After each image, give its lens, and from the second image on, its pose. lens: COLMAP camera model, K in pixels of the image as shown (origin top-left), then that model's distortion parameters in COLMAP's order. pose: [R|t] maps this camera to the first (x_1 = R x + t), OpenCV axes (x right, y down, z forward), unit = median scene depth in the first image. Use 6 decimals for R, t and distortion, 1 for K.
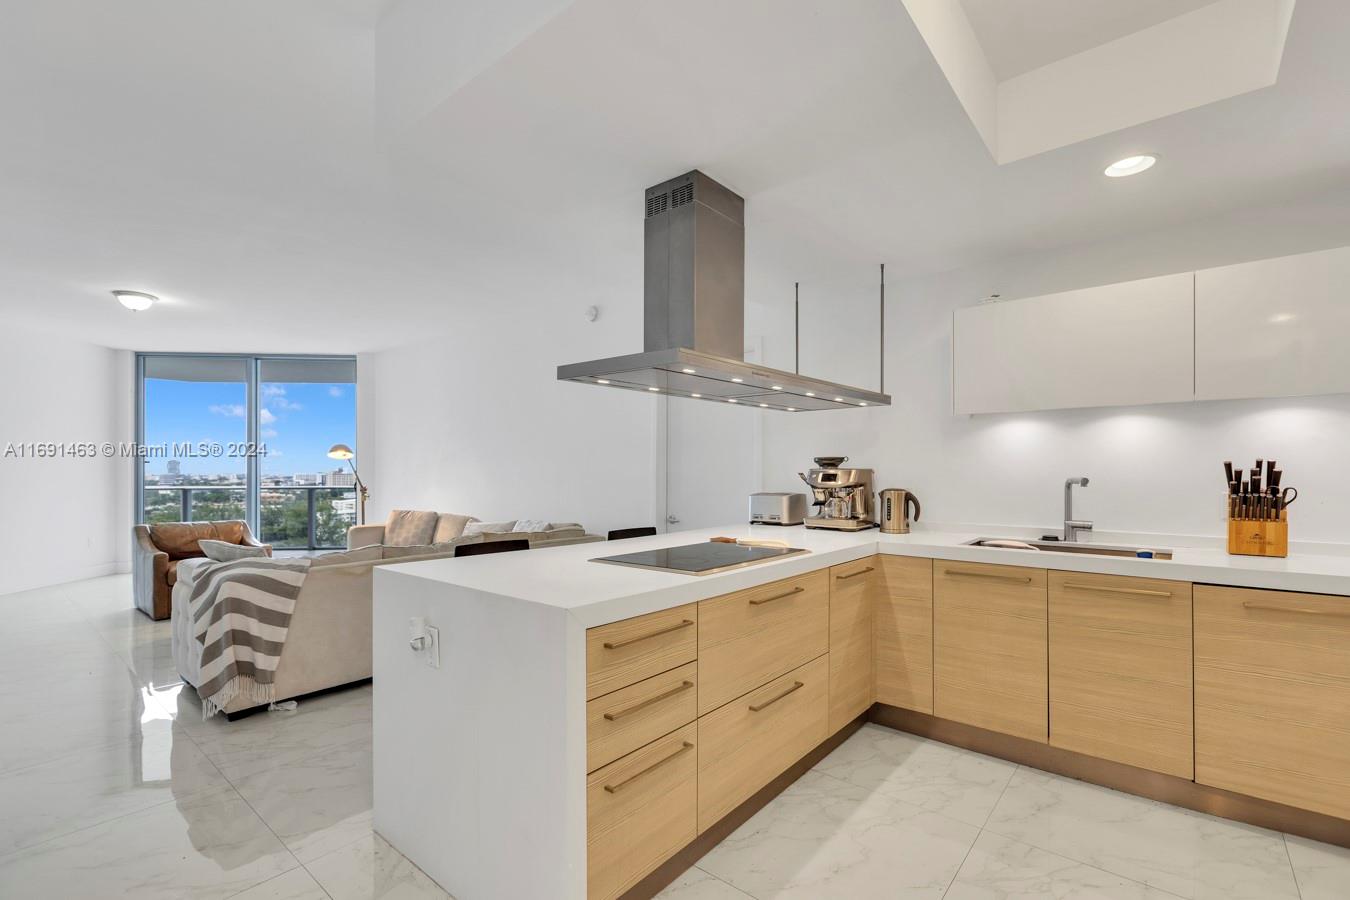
lens RADIAL K [[601.3, 0, 680.1], [0, 601.3, 470.0], [0, 0, 1]] dist [-0.002400, 0.000471]
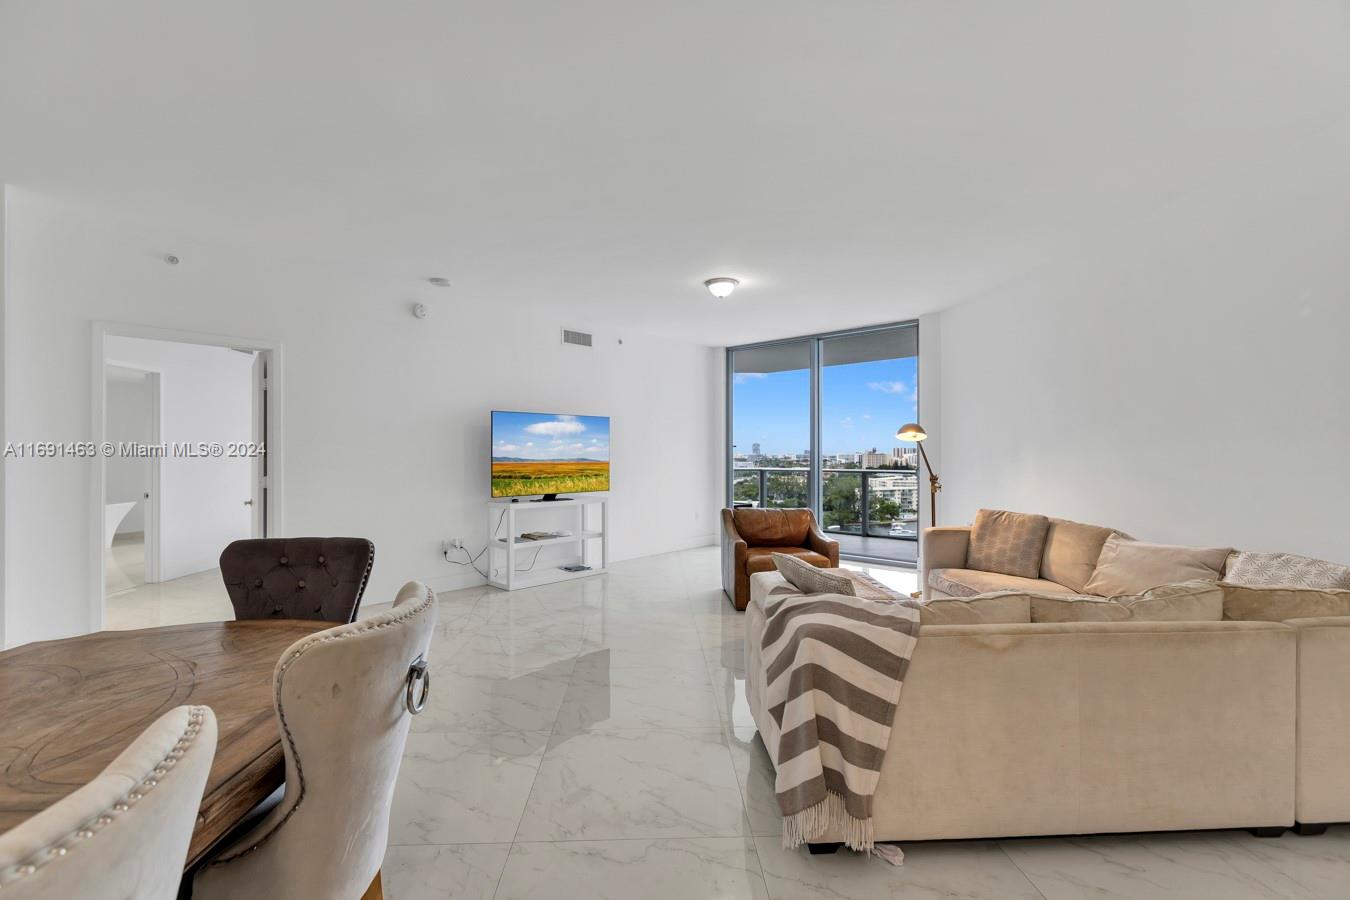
lens RADIAL K [[601.3, 0, 669.5], [0, 601.3, 454.9], [0, 0, 1]] dist [-0.002400, 0.000471]
pose [[0.664477, 0.002144, -0.747305, -0.210815], [0.003829, 0.999973, 0.006274, -0.007341], [0.747298, -0.007030, 0.664451, 0.262602]]
